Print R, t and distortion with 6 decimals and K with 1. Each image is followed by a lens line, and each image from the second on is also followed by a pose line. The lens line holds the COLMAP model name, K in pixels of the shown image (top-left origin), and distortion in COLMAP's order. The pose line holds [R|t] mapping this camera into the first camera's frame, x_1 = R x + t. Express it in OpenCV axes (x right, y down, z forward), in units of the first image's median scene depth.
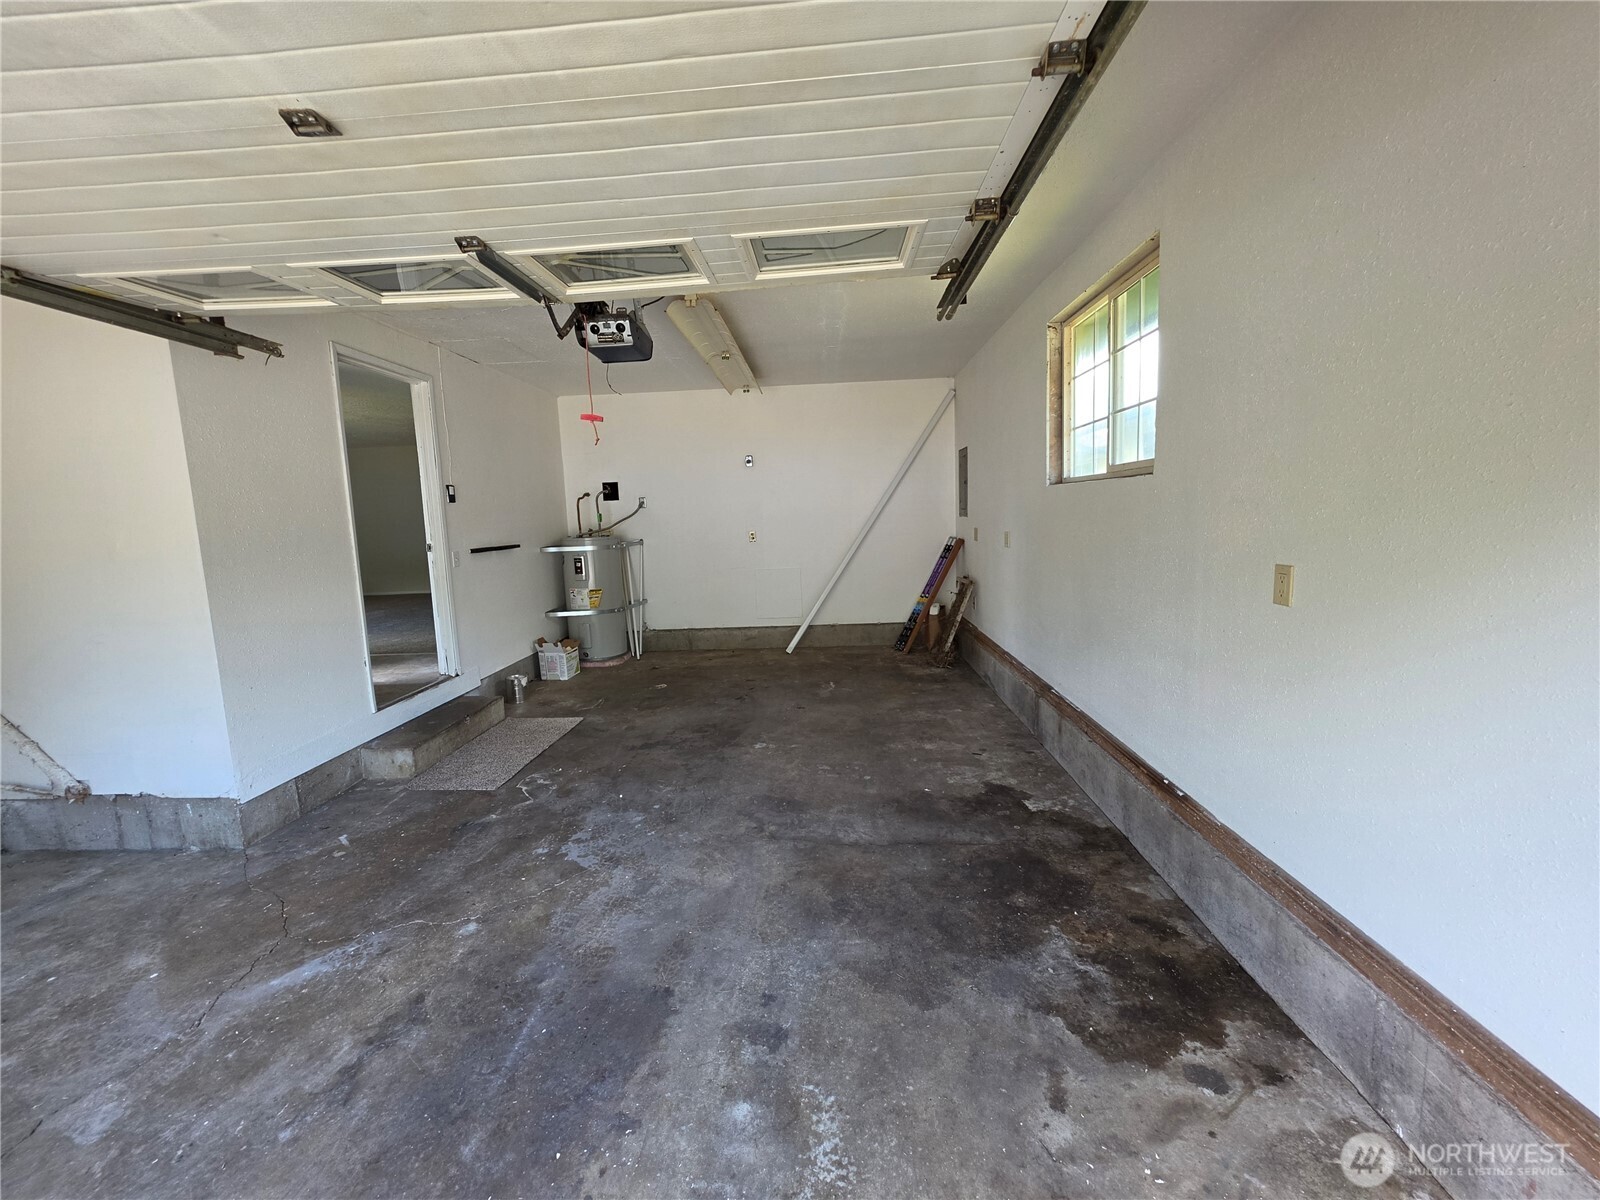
lens RADIAL K [[636.2, 0, 794.2], [0, 636.2, 592.0], [0, 0, 1]] dist [-0.001711, 0.001305]
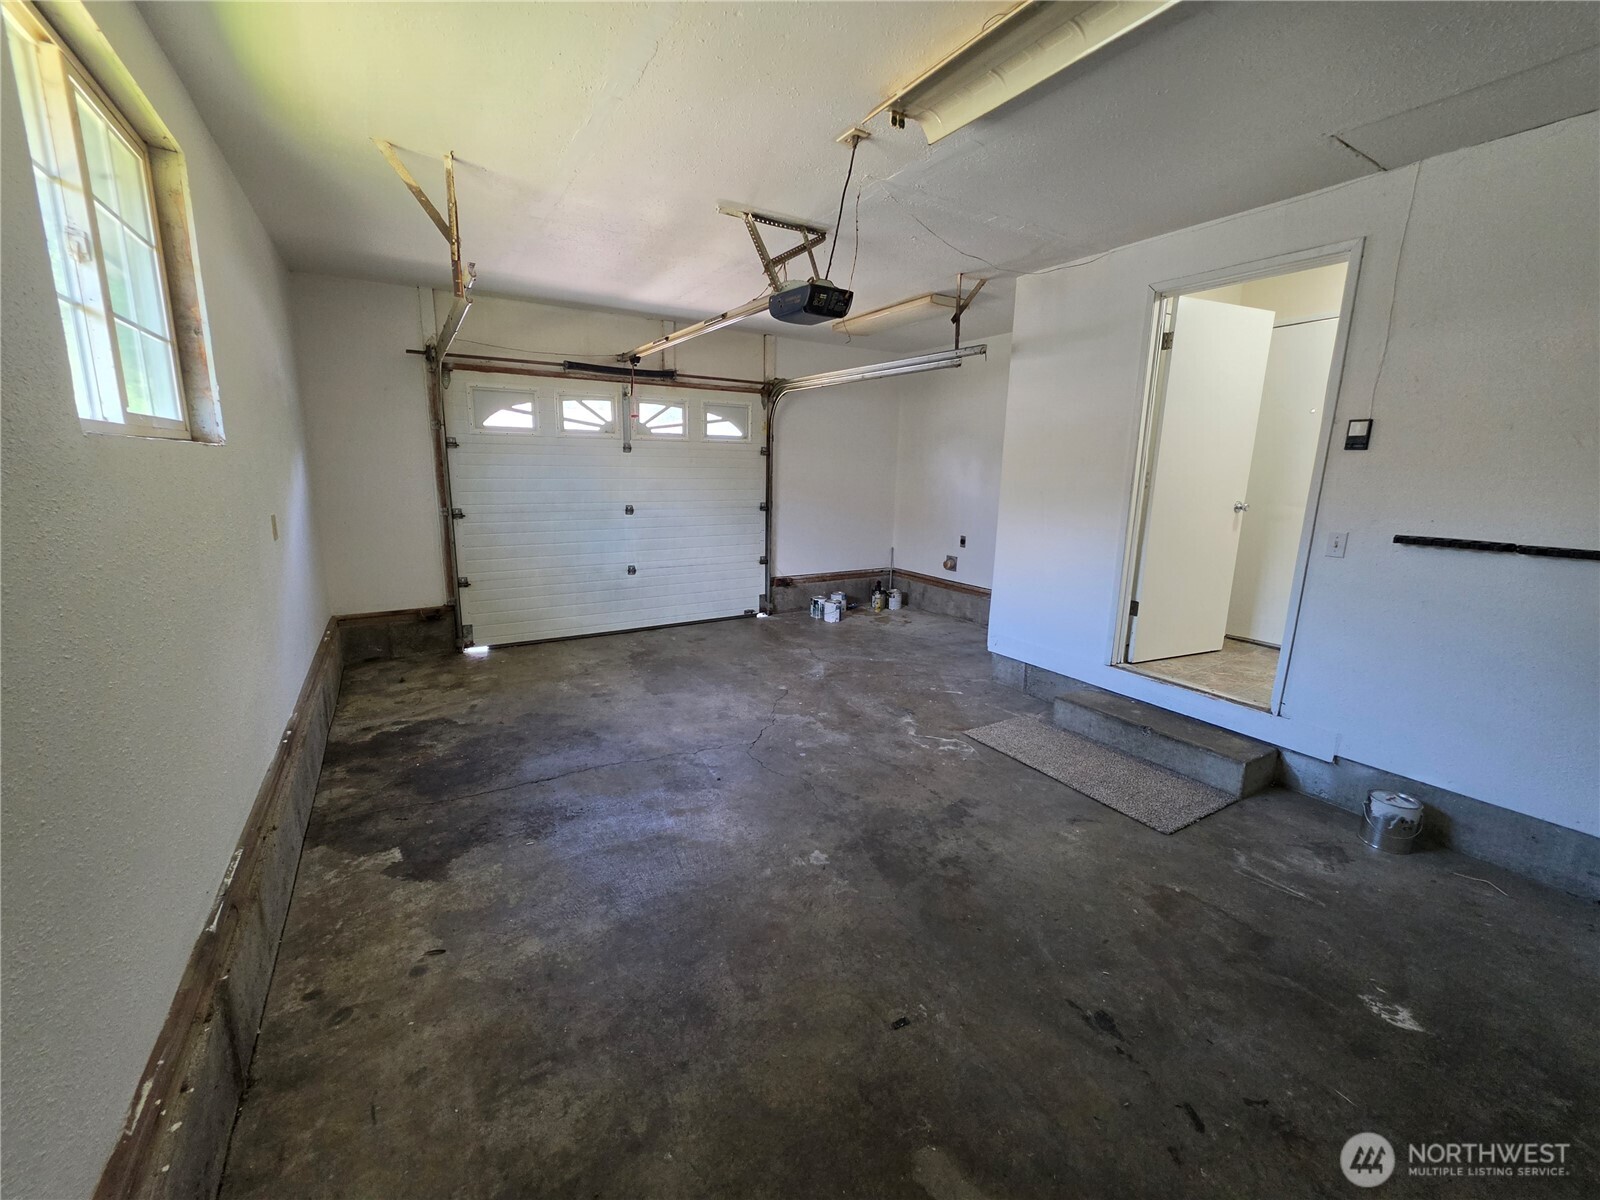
lens RADIAL K [[636.2, 0, 794.2], [0, 636.2, 592.0], [0, 0, 1]] dist [-0.001711, 0.001305]
pose [[-0.823252, 0.135228, -0.551335, 0.381004], [-0.056020, 0.947120, 0.315952, -0.278946], [0.564905, 0.290994, -0.772143, 1.940596]]
